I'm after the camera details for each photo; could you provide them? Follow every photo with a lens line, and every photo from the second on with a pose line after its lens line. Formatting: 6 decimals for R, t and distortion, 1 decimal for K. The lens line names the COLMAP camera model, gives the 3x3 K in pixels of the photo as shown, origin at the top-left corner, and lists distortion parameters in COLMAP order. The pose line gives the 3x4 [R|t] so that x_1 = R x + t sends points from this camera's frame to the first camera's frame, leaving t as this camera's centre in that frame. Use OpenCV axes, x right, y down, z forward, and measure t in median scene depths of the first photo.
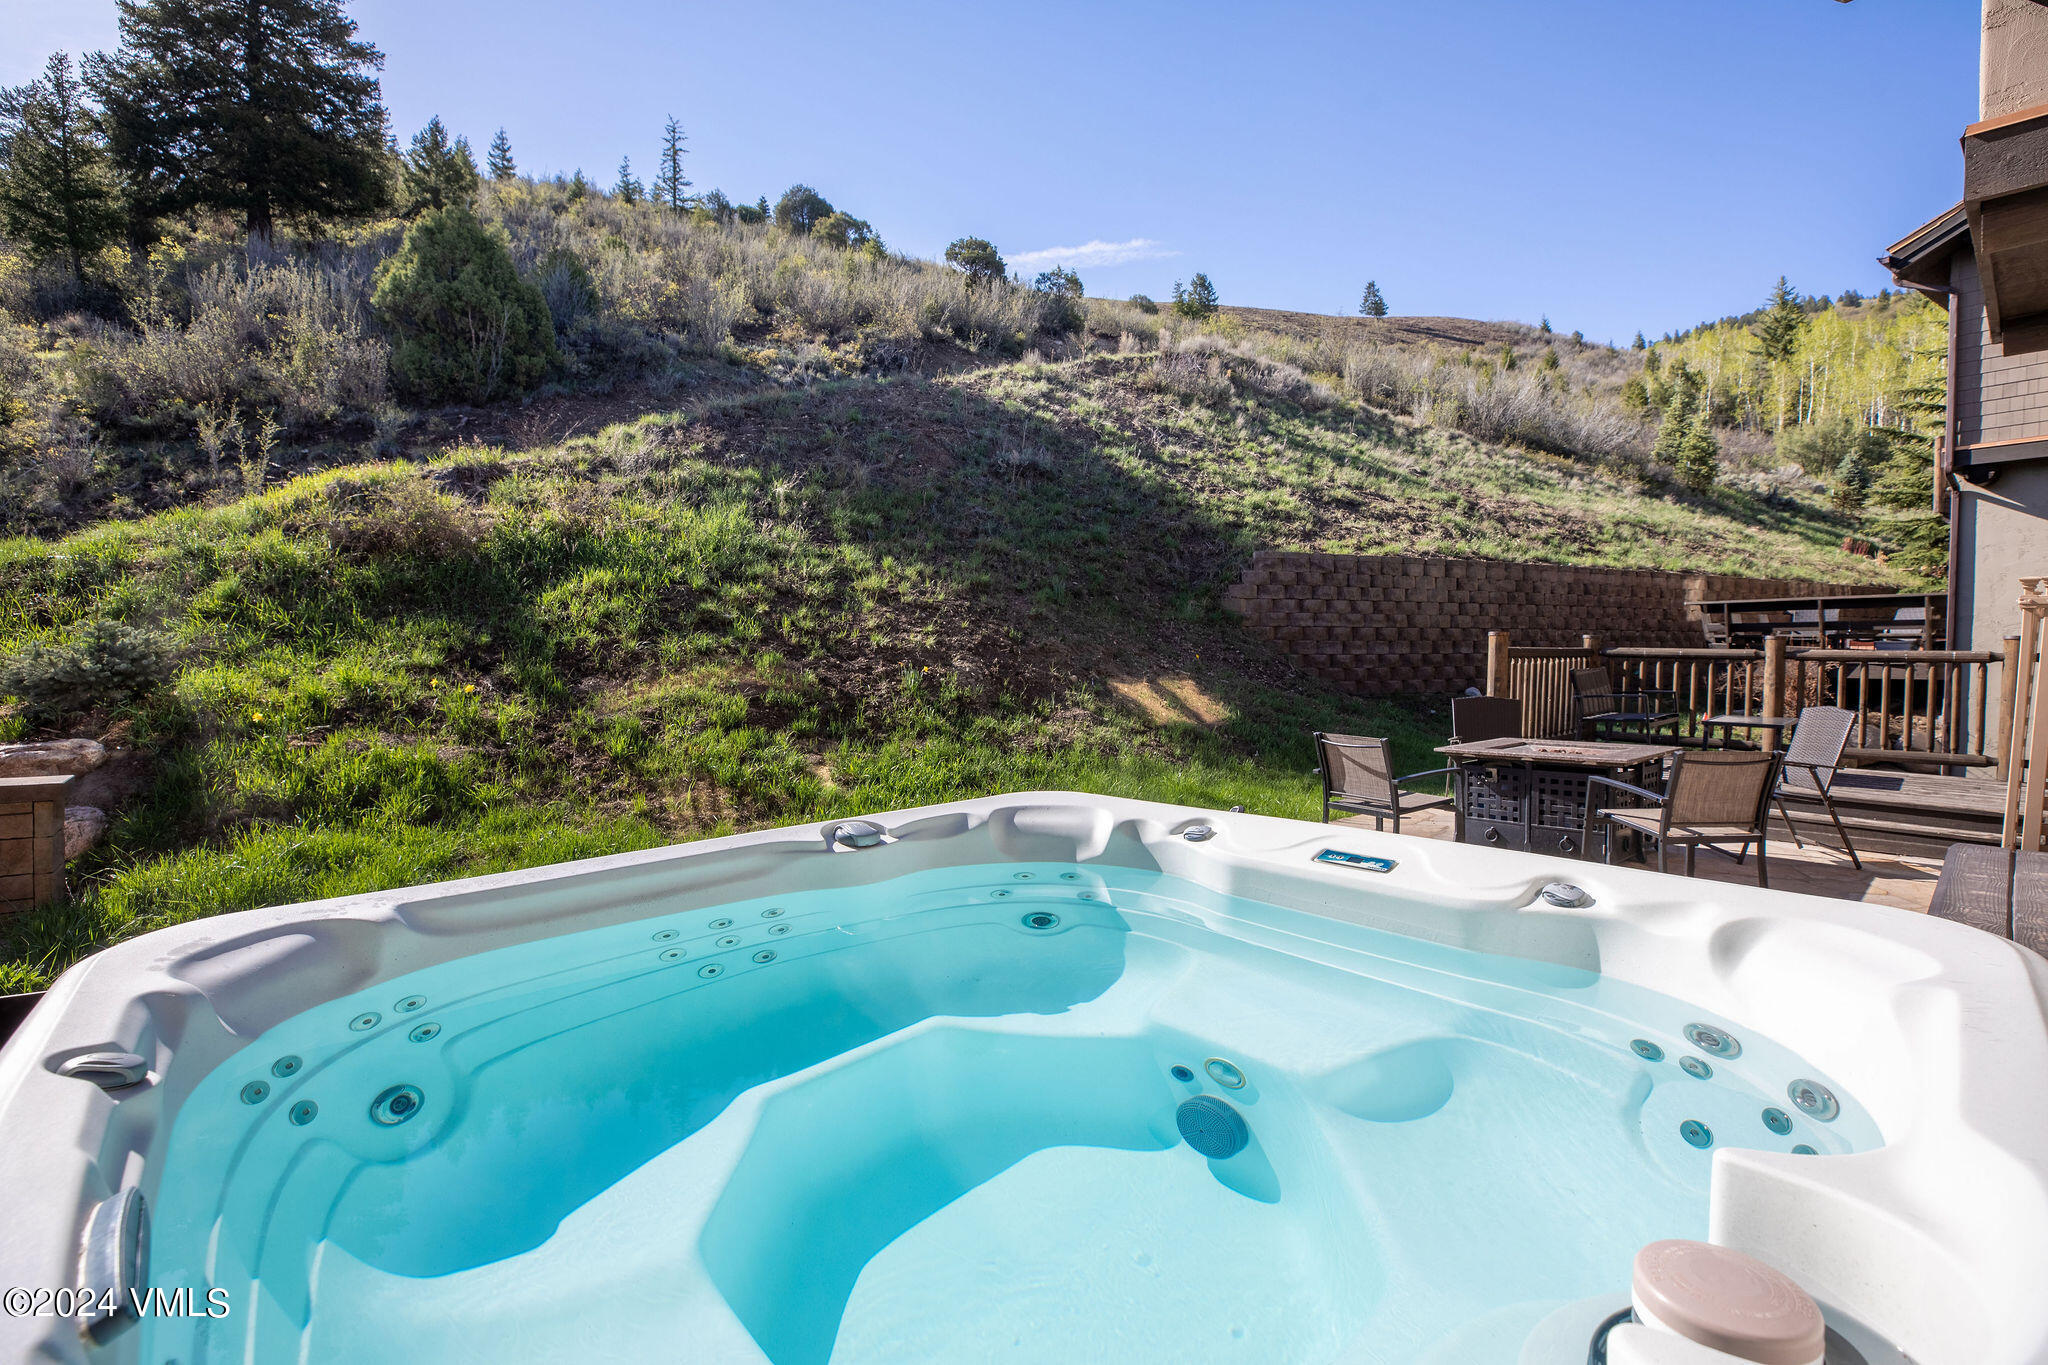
lens RADIAL K [[921.0, 0, 1024.0], [0, 921.0, 682.5], [0, 0, 1]] dist [-0.036563, 0.009220]
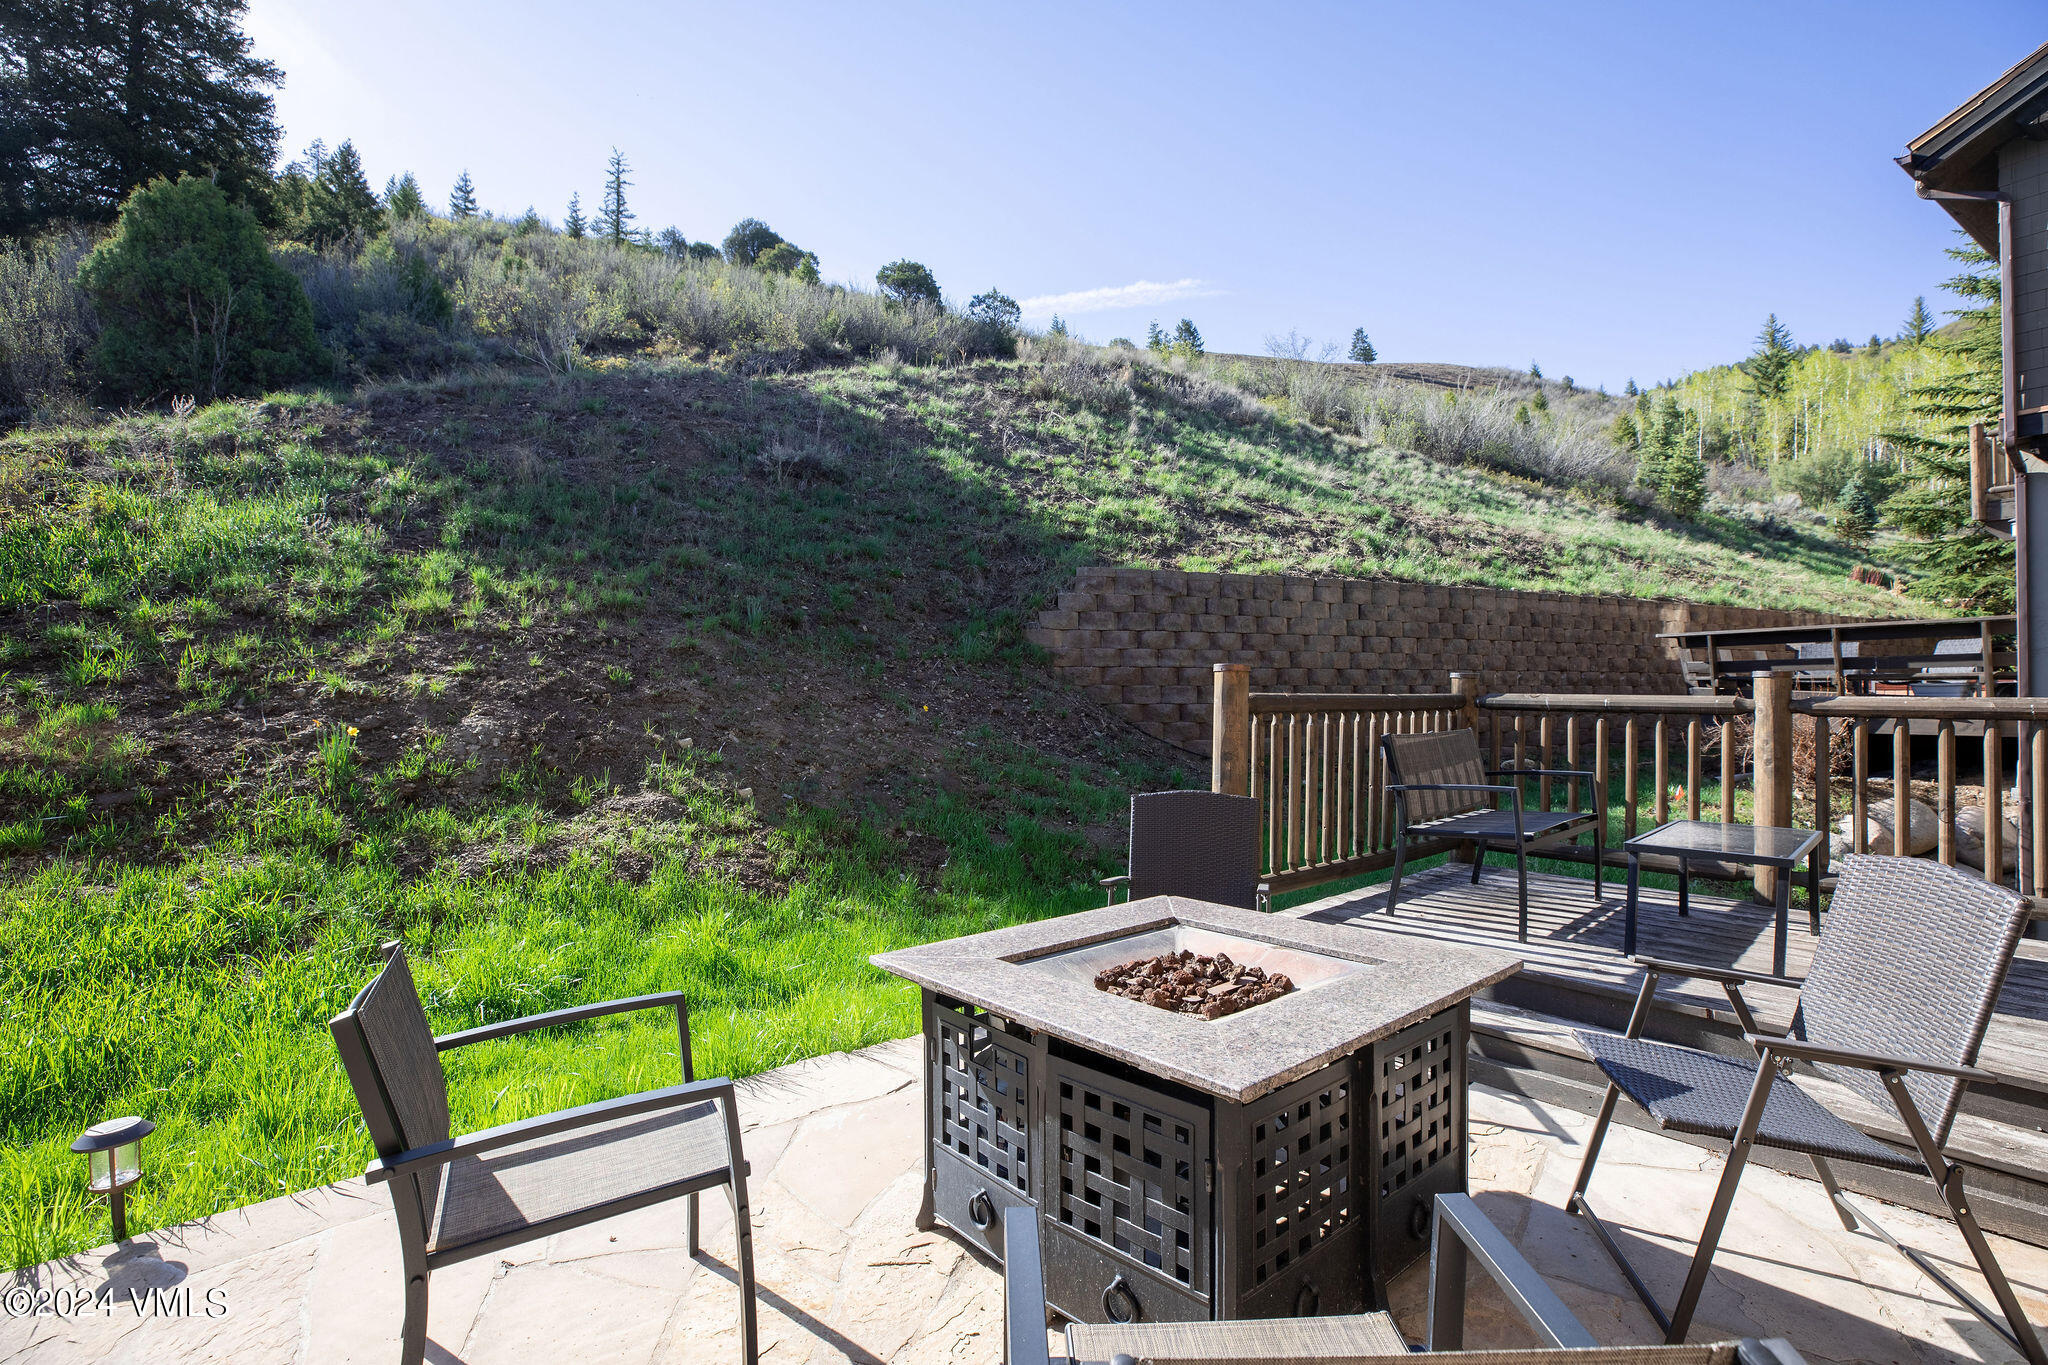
lens RADIAL K [[921.0, 0, 1024.0], [0, 921.0, 682.5], [0, 0, 1]] dist [-0.036563, 0.009220]
pose [[0.999992, -0.001584, -0.003699, 0.139656], [0.001390, 0.998658, -0.051768, -0.006246], [0.003776, 0.051762, 0.998652, 0.165221]]
